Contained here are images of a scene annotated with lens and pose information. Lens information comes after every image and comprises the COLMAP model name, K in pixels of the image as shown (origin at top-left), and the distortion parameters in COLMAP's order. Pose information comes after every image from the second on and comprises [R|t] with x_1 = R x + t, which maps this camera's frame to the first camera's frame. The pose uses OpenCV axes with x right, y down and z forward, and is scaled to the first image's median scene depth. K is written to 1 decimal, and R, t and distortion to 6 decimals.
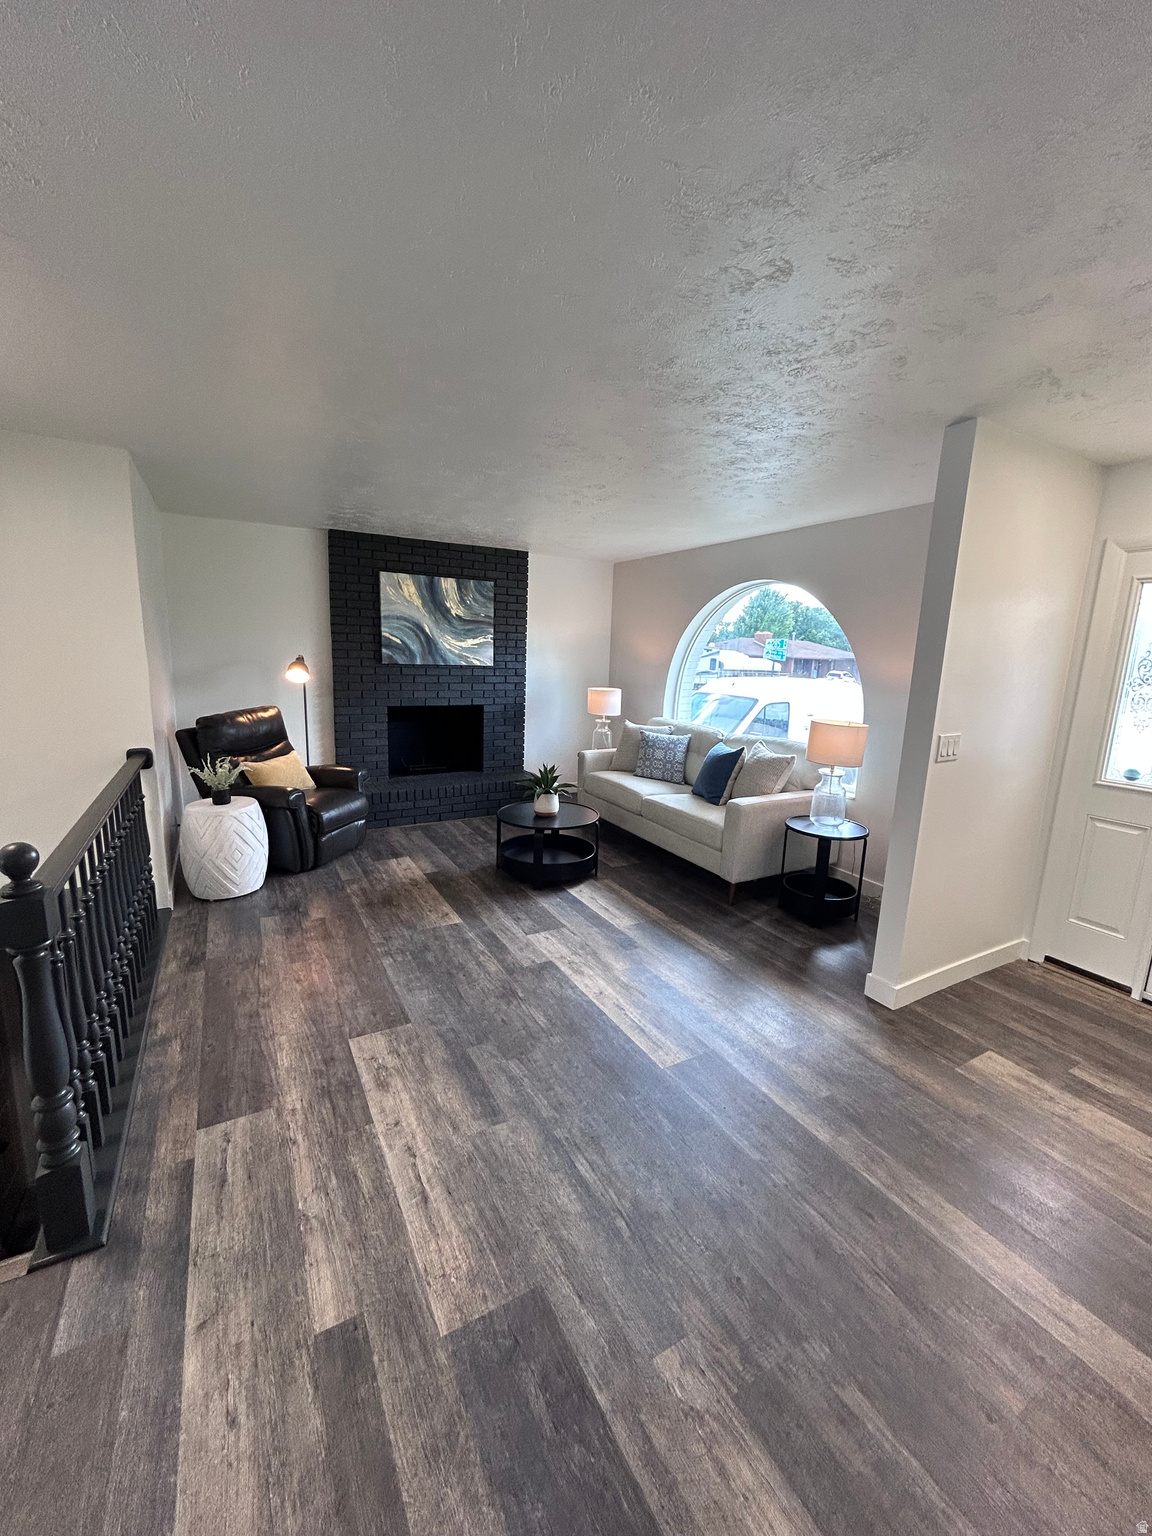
lens RADIAL K [[618.9, 0, 576.0], [0, 618.9, 768.0], [0, 0, 1]] dist [0.000219, 0.000270]
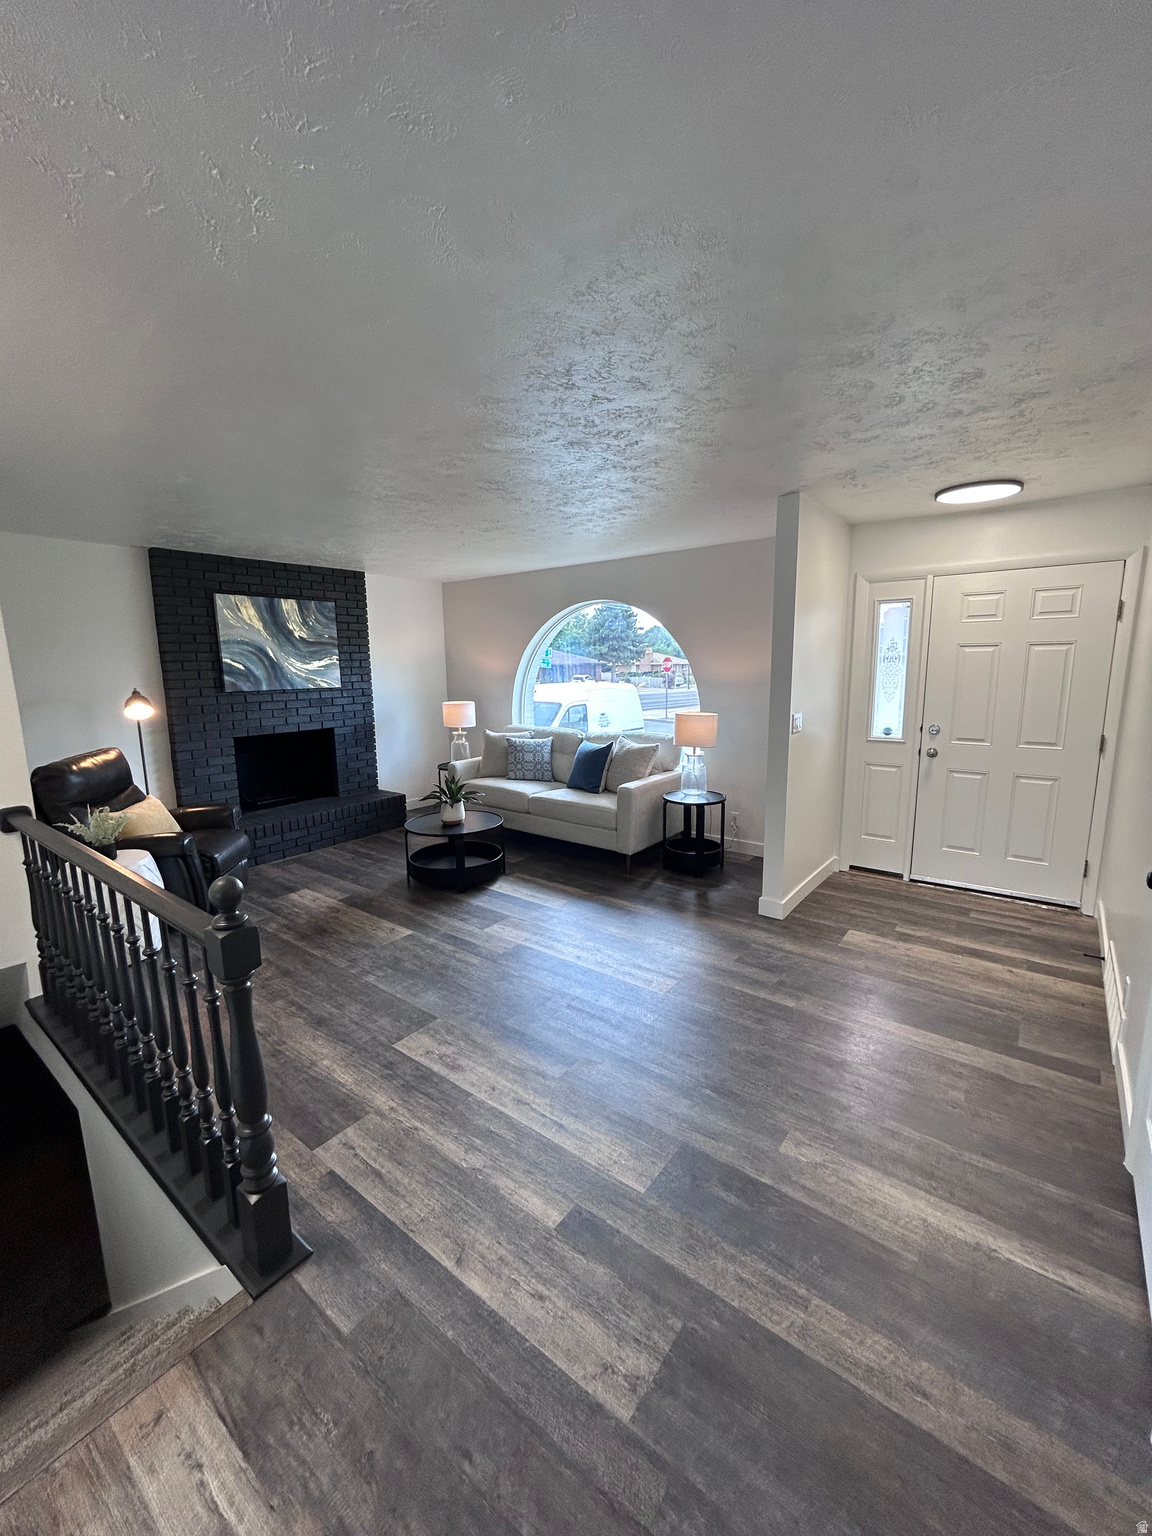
lens RADIAL K [[617.5, 0, 579.9], [0, 617.5, 767.5], [0, 0, 1]] dist [-0.003085, 0.004513]
pose [[0.918897, -0.111047, 0.378545, -0.244749], [0.117784, 0.993025, 0.005393, 0.001082], [-0.376503, 0.039631, 0.925567, -0.063748]]
